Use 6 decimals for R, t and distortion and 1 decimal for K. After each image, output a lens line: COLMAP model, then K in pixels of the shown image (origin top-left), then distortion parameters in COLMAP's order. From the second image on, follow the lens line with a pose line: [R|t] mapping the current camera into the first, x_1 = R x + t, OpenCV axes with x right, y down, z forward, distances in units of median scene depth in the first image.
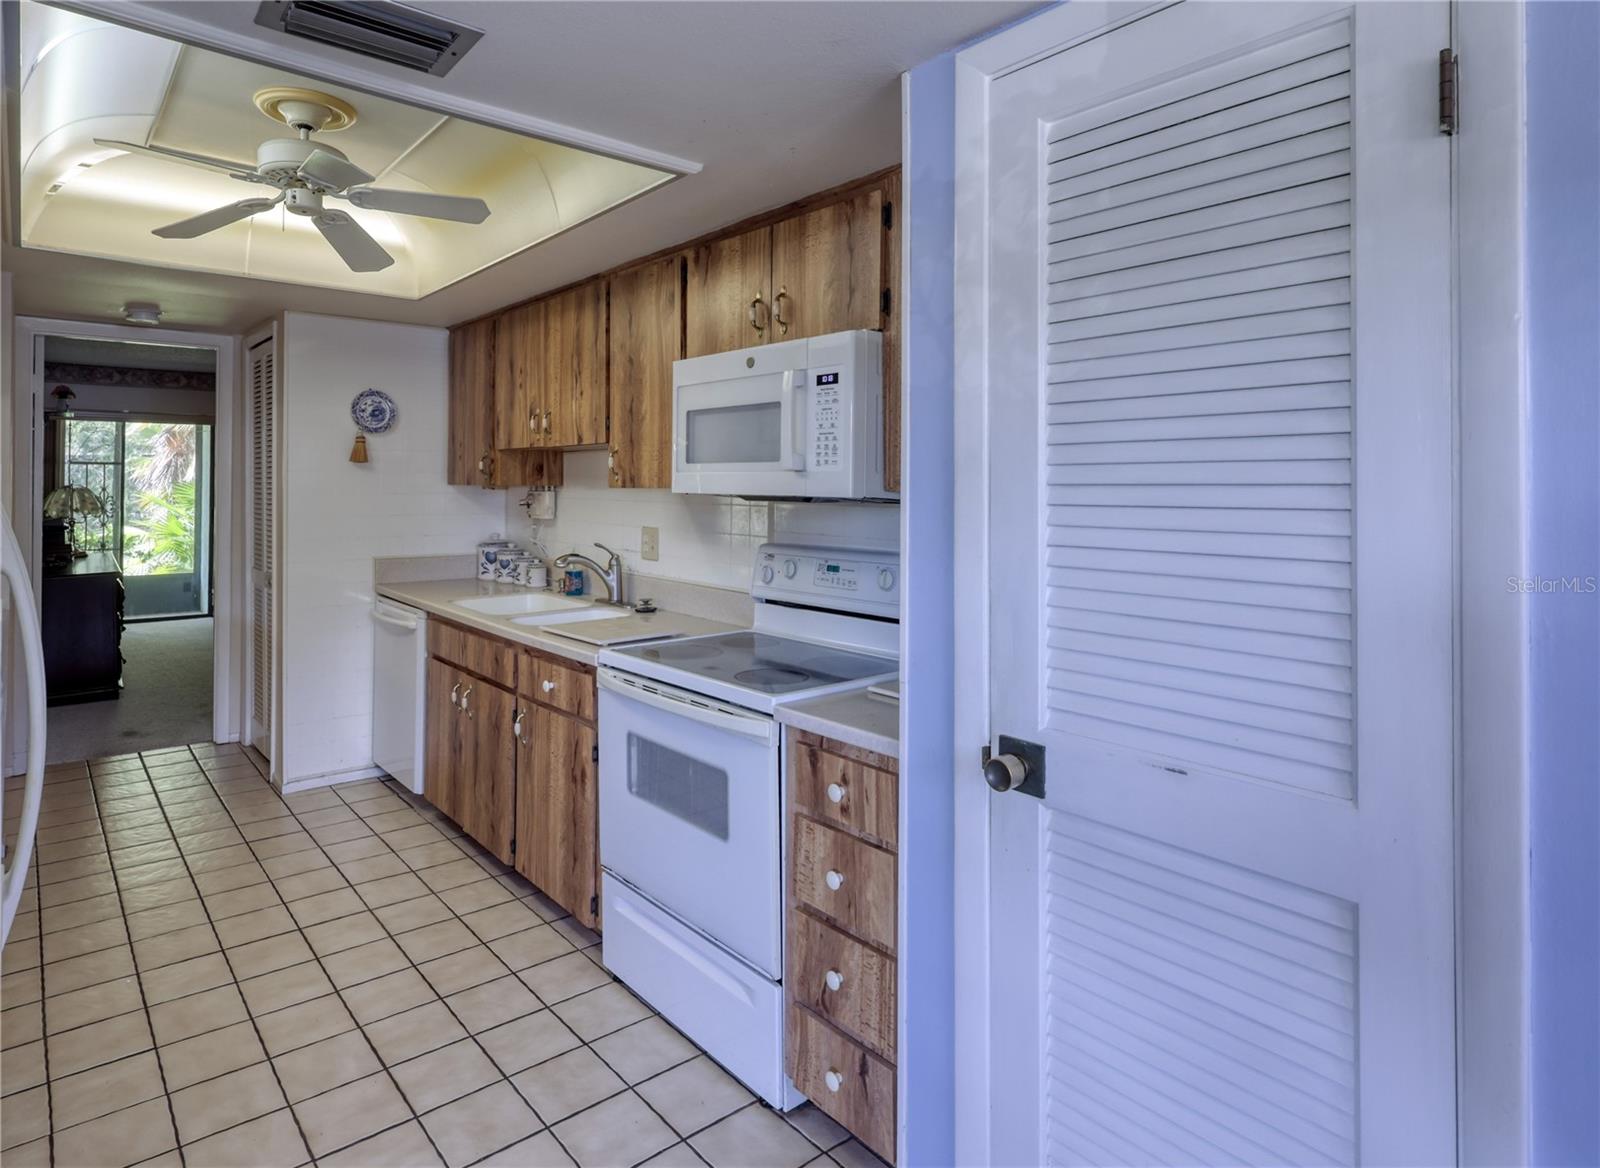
lens RADIAL K [[901.4, 0, 759.0], [0, 901.4, 473.9], [0, 0, 1]] dist [-0.007962, -0.000715]
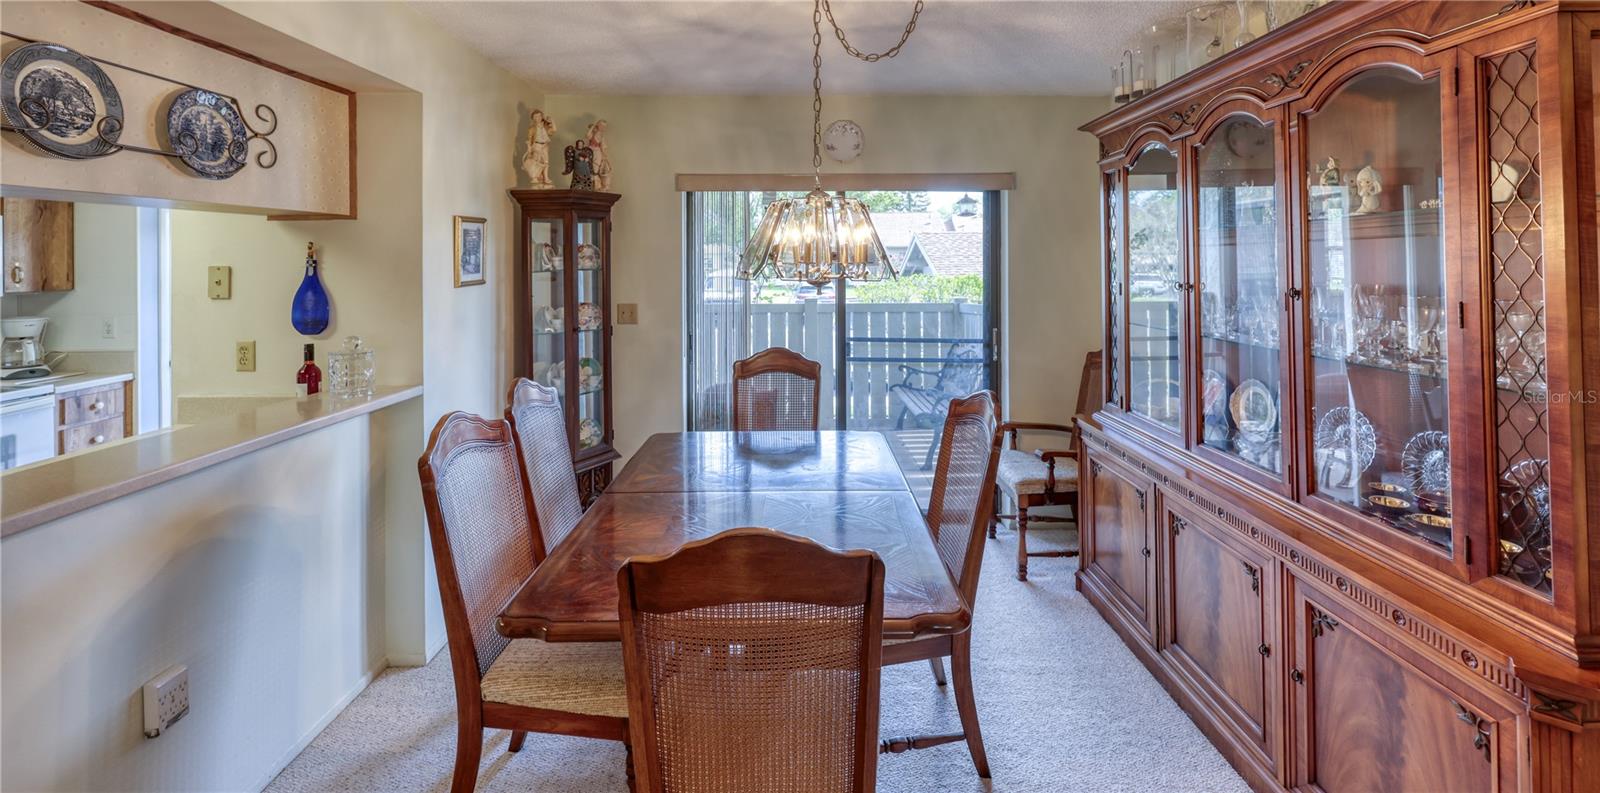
lens RADIAL K [[650.5, 0, 801.8], [0, 650.5, 257.4], [0, 0, 1]] dist [0.000995, -0.000905]
pose [[-0.783456, 0.000674, 0.621447, -1.765750], [-0.006438, 0.999937, -0.009201, -0.047456], [-0.621414, -0.011209, -0.783402, 0.798879]]
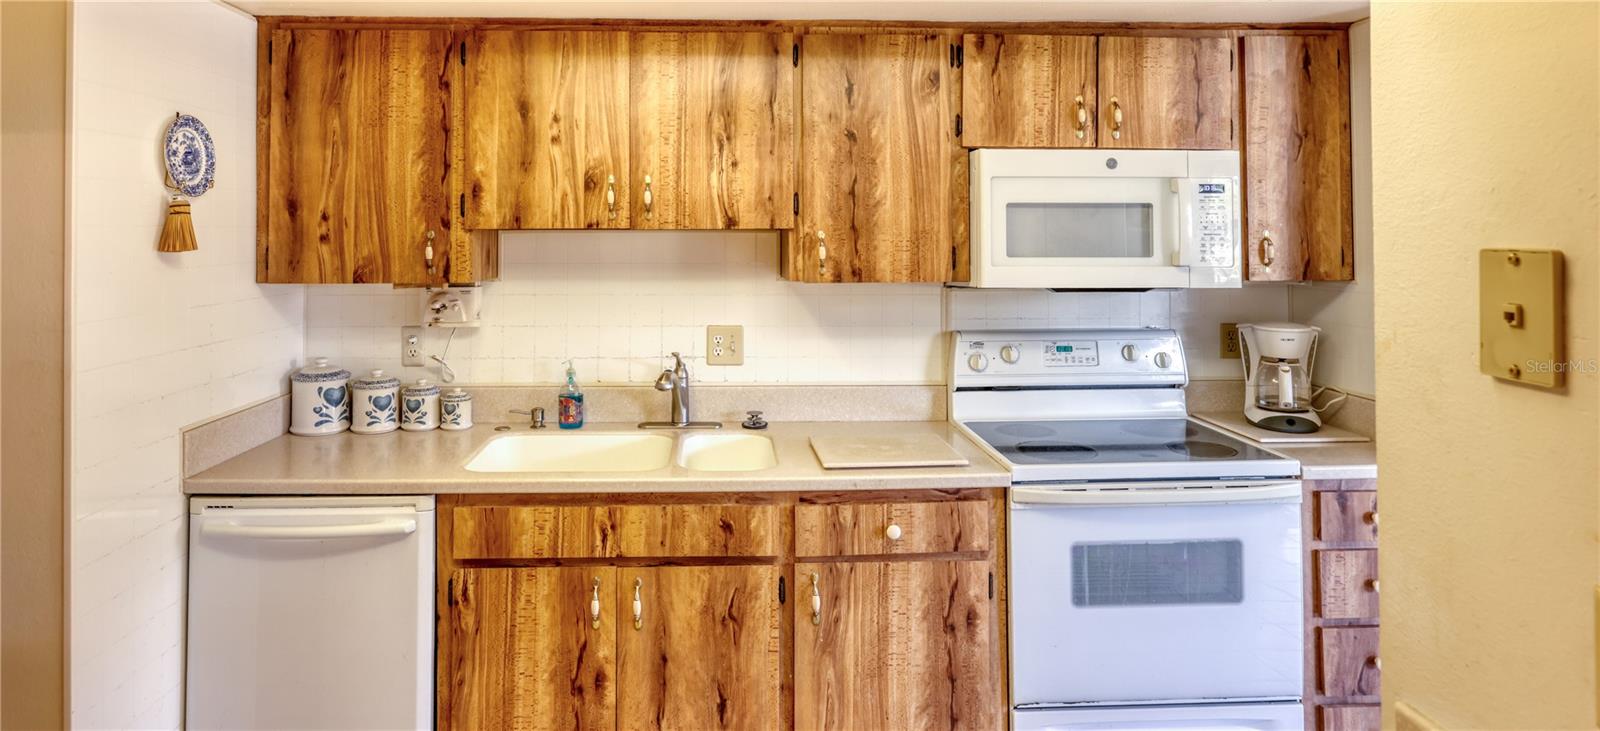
lens RADIAL K [[894.3, 0, 752.0], [0, 894.3, 209.3], [0, 0, 1]] dist [-0.001514, 0.001728]
pose [[0.598314, 0.013759, 0.801143, -0.984479], [-0.003884, 0.999891, -0.014271, -0.046650], [-0.801252, 0.005426, 0.598302, 0.623893]]
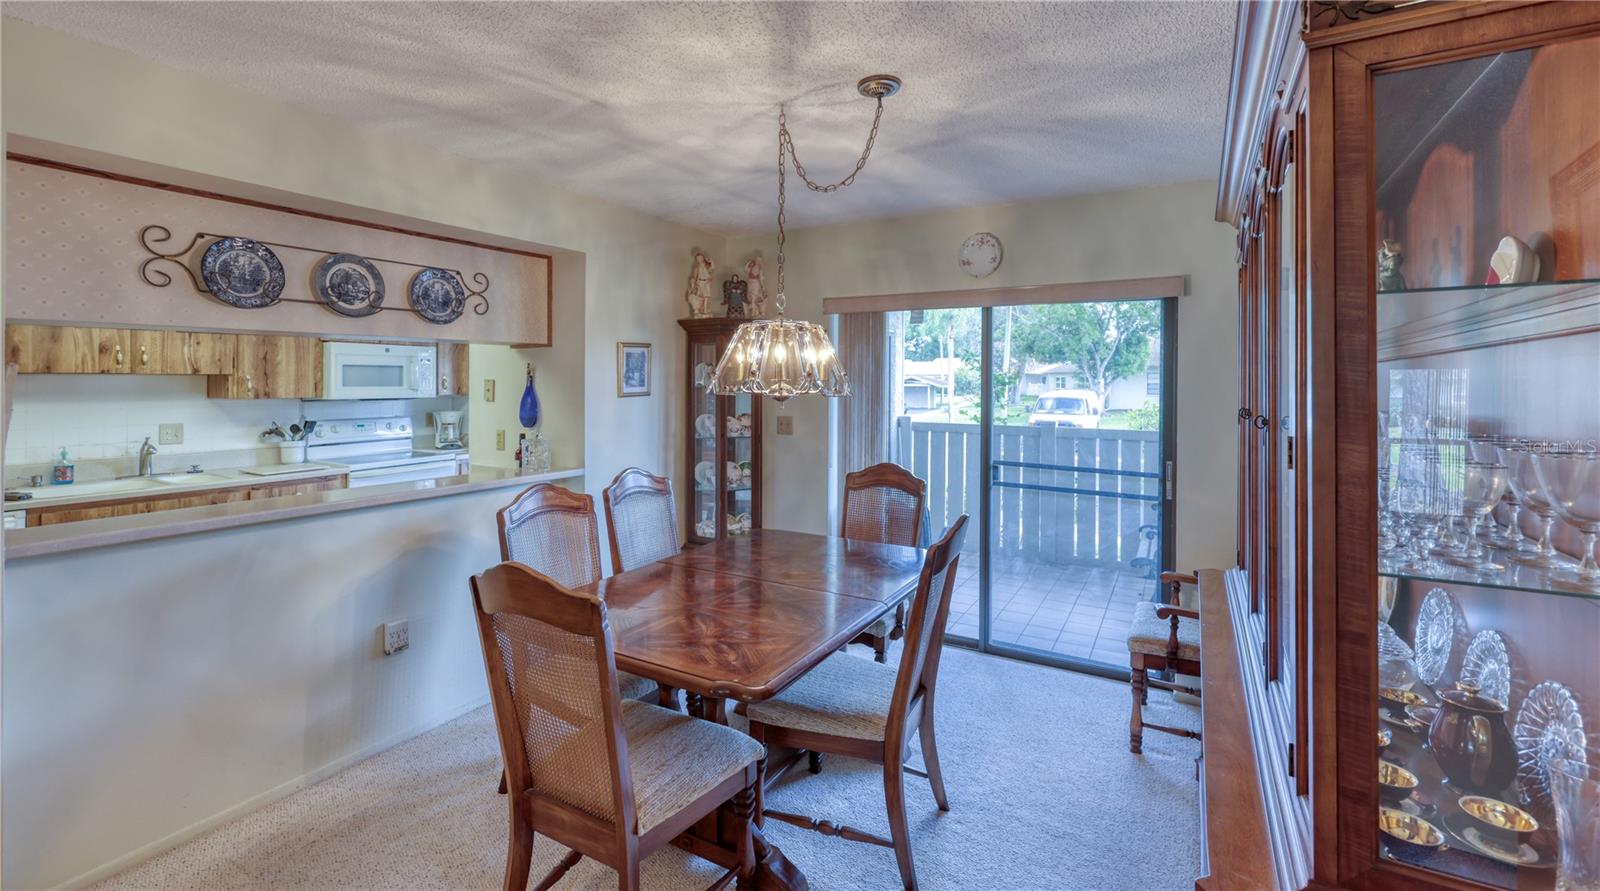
lens RADIAL K [[669.3, 0, 797.0], [0, 669.3, 381.5], [0, 0, 1]] dist [-0.001103, 0.000682]
pose [[-0.366549, -0.009738, 0.930348, -2.105317], [-0.015652, 0.999868, 0.004299, -0.049934], [-0.930267, -0.012986, -0.366653, 0.512648]]
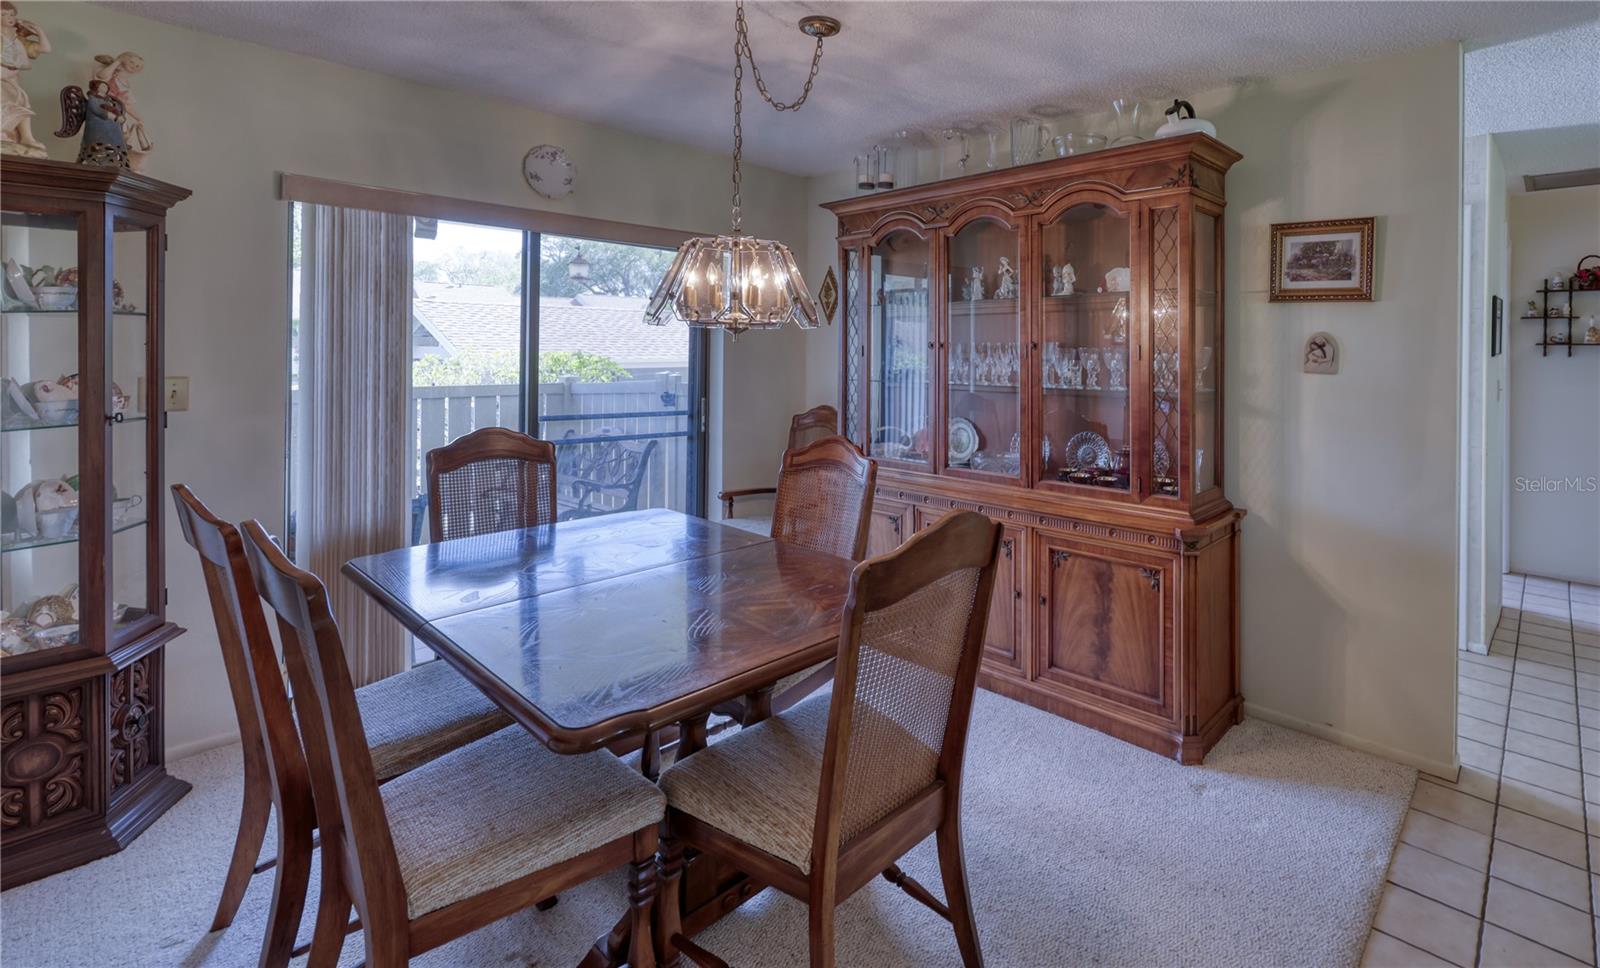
lens RADIAL K [[740.5, 0, 932.3], [0, 740.5, 345.4], [0, 0, 1]] dist [0.002851, -0.000326]
pose [[-0.982624, -0.018288, -0.184704, -1.395293], [-0.015434, 0.999738, -0.016876, 0.000625], [0.184964, -0.013732, -0.982649, 1.024989]]
